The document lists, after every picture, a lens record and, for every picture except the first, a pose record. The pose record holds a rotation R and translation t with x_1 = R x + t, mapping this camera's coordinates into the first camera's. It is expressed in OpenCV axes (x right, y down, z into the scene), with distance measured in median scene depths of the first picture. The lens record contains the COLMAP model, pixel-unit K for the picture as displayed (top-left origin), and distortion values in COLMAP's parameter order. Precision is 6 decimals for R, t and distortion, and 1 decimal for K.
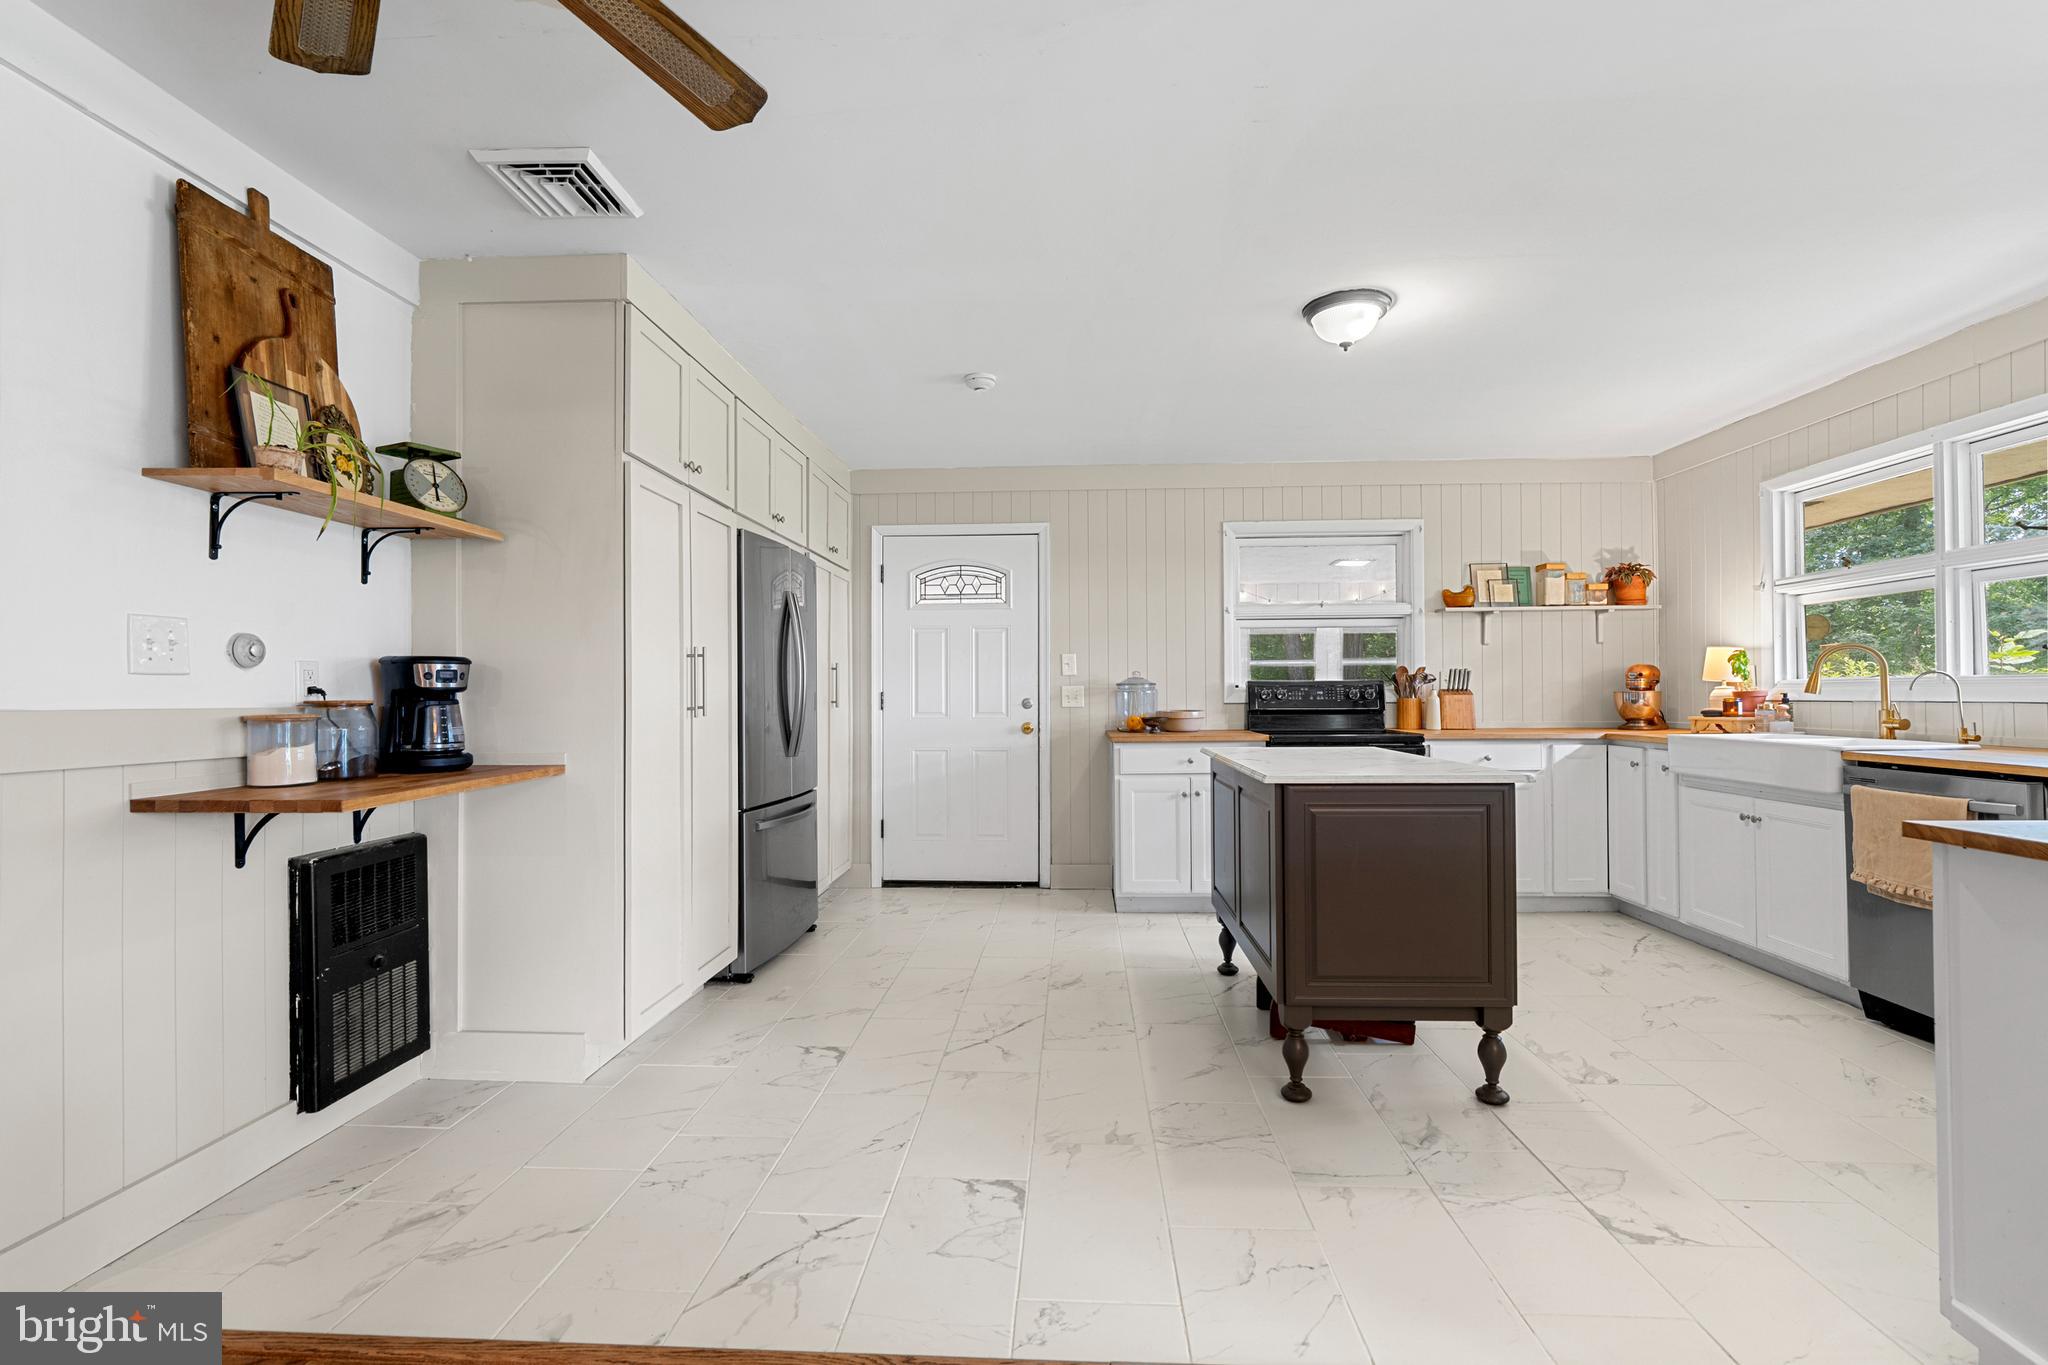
lens RADIAL K [[933.0, 0, 1014.2], [0, 933.0, 688.2], [0, 0, 1]] dist [-0.005678, 0.001334]
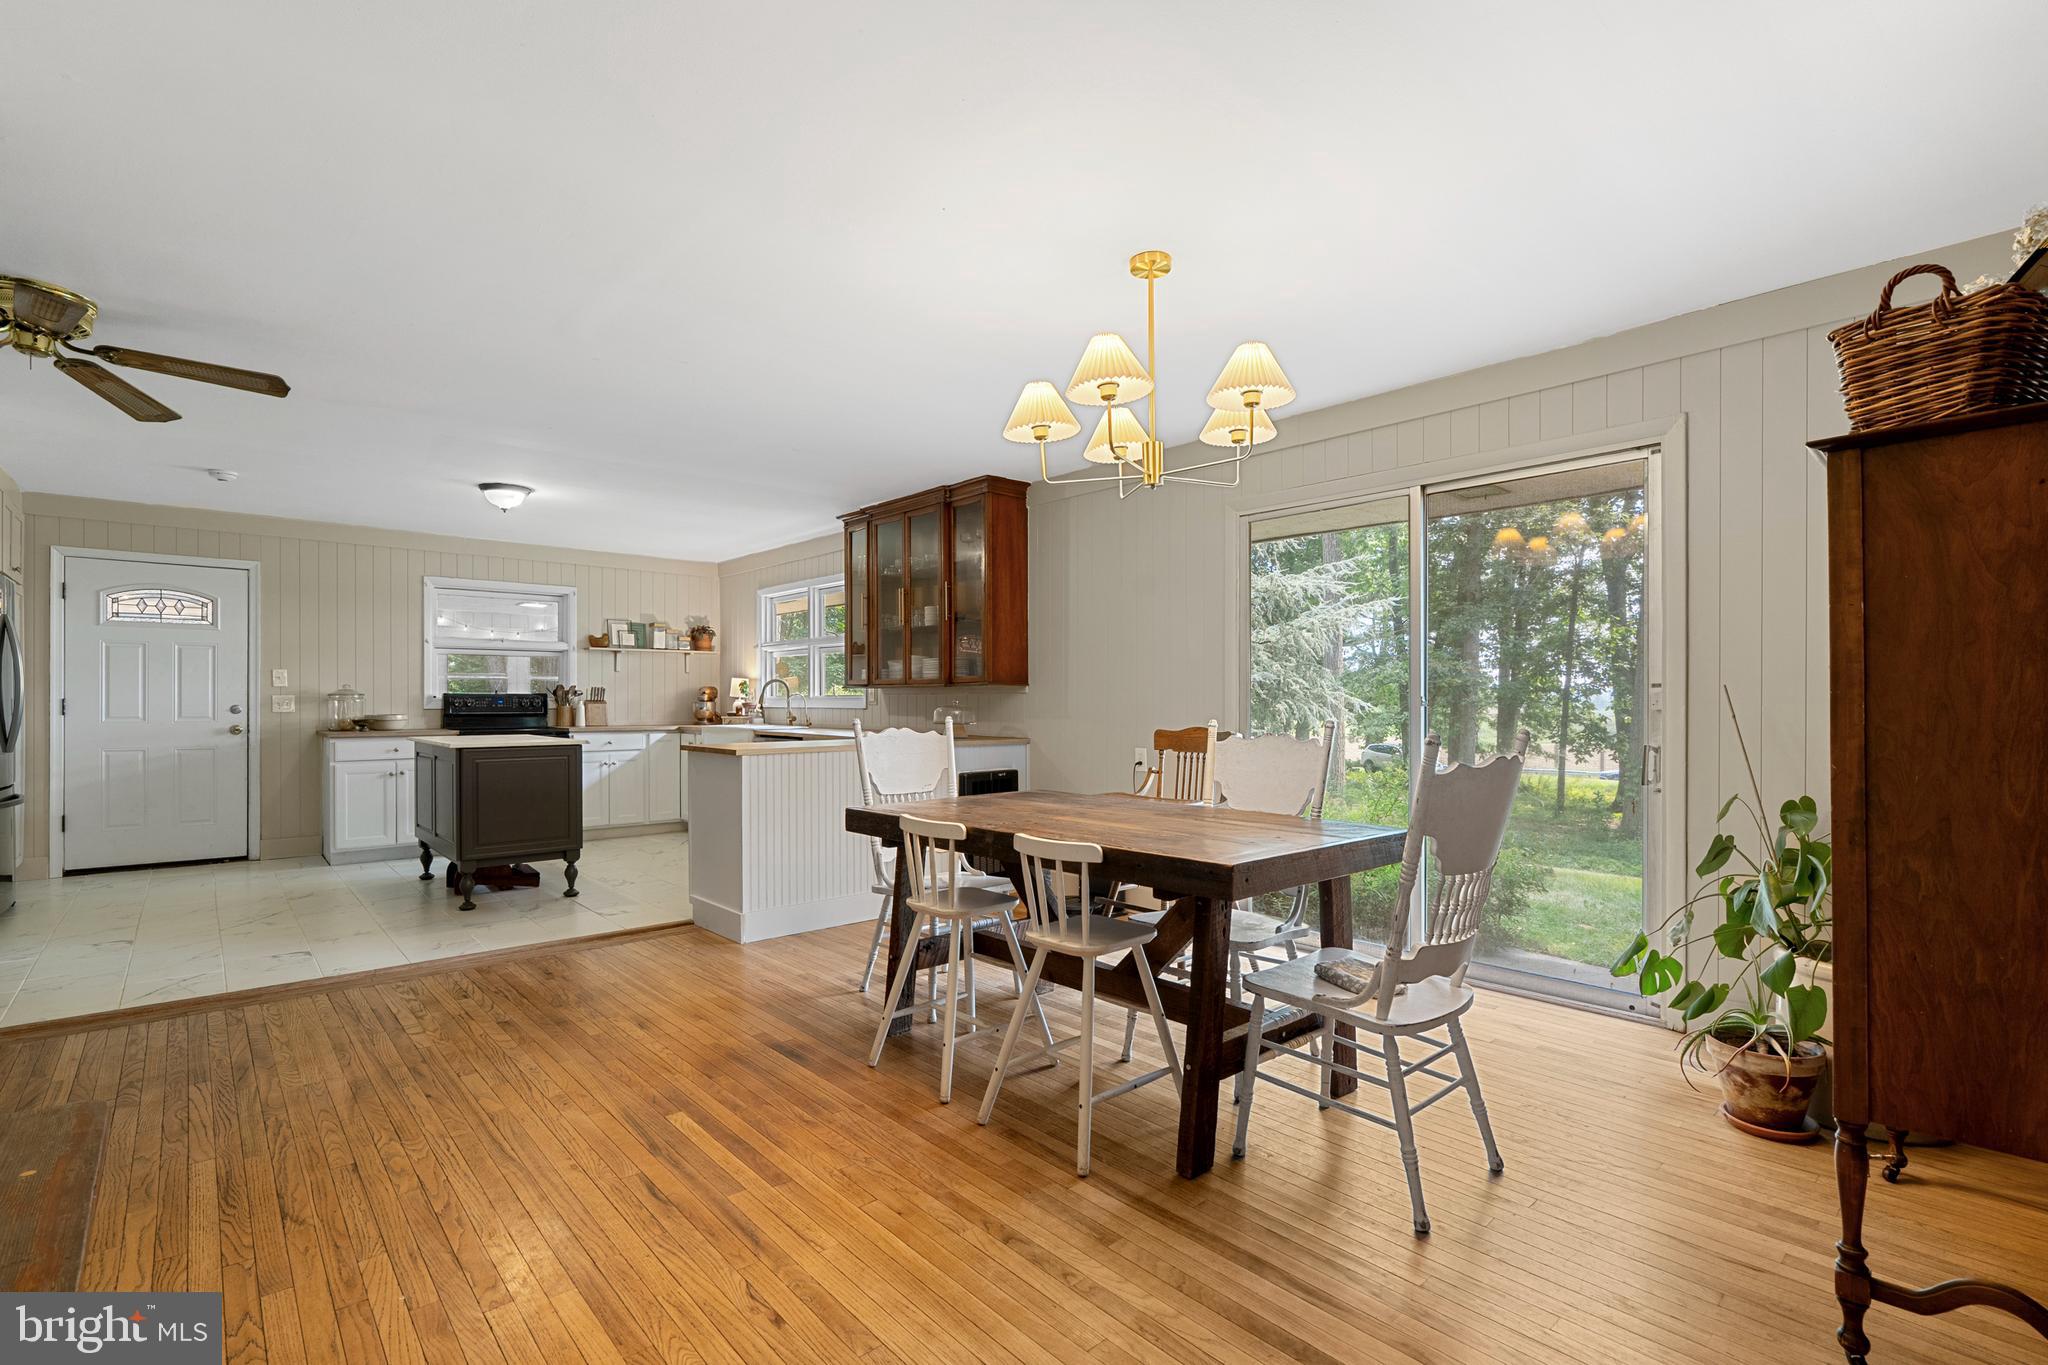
lens RADIAL K [[965.6, 0, 1029.2], [0, 965.6, 705.5], [0, 0, 1]] dist [0.001410, 0.000535]
pose [[0.707277, 0.003444, 0.706928, -0.180093], [-0.009079, 0.999950, 0.004211, -0.003834], [-0.706878, -0.009396, 0.707273, -0.763196]]
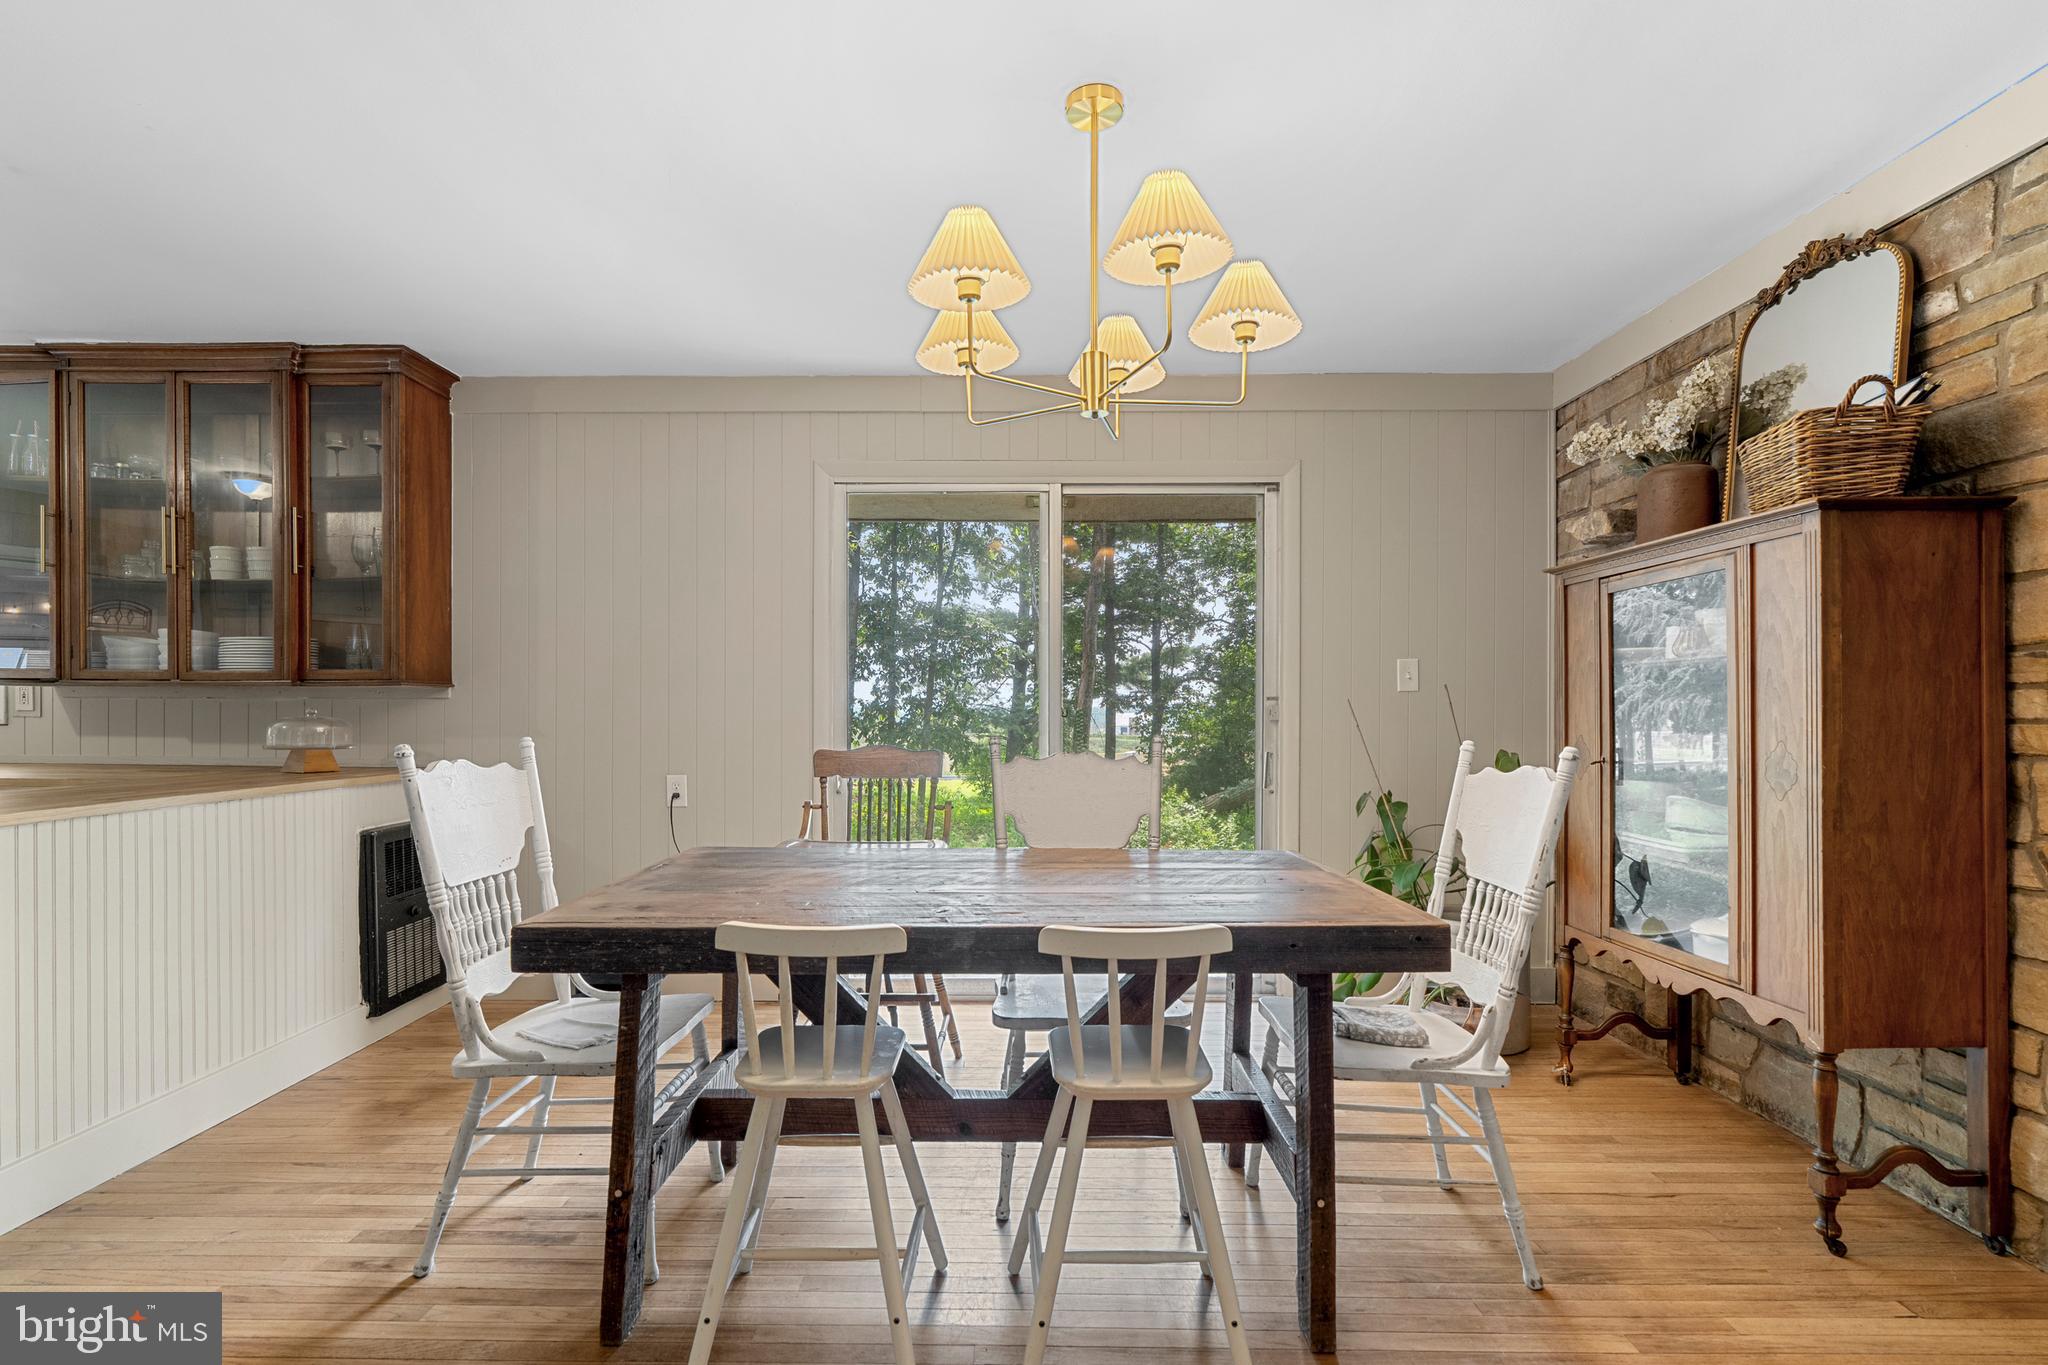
lens RADIAL K [[956.8, 0, 1021.6], [0, 956.8, 717.2], [0, 0, 1]] dist [-0.004117, -0.000105]
pose [[-0.053010, 0.002506, 0.998591, -0.121486], [-0.008035, 0.999963, -0.002936, -0.000303], [-0.998562, -0.008180, -0.052987, -0.275101]]
